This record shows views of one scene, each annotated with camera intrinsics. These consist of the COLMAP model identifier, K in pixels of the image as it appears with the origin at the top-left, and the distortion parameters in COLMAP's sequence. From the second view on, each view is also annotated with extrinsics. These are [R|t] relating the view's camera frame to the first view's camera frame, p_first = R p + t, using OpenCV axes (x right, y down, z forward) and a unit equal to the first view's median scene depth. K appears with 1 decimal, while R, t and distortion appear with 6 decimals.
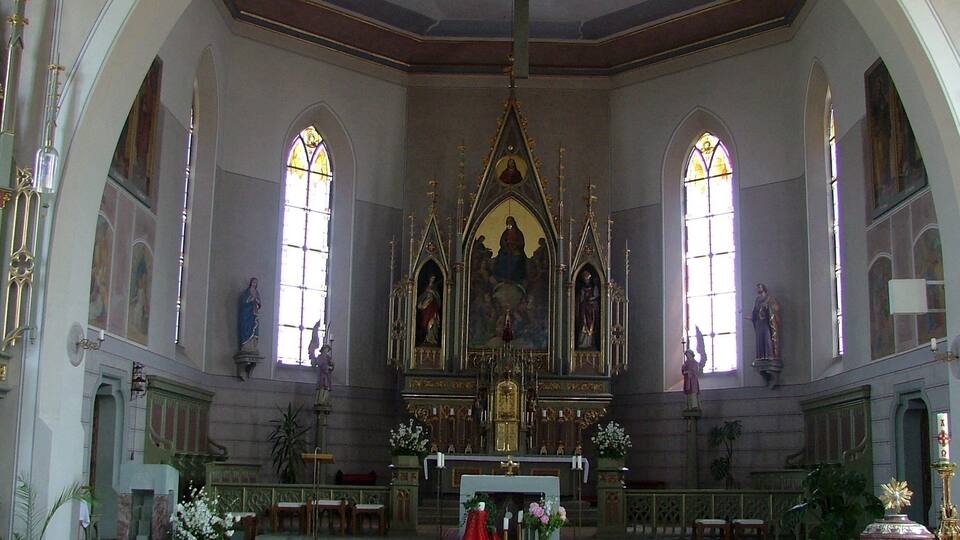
lens RADIAL K [[1164.3, 0, 480.0], [0, 1164.3, 270.0], [0, 0, 1]] dist [-0.148195, 0.057524]
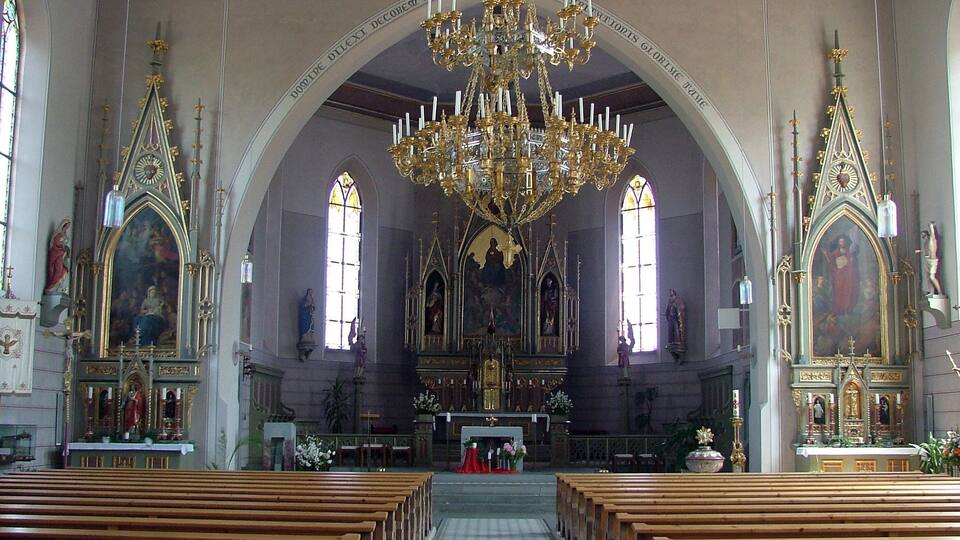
lens RADIAL K [[1164.3, 0, 480.0], [0, 1164.3, 270.0], [0, 0, 1]] dist [-0.148195, 0.057524]
pose [[0.999914, -0.008969, 0.009531, -0.002742], [0.008585, 0.999179, 0.039594, -0.066324], [-0.009879, -0.039509, 0.999170, -0.385046]]
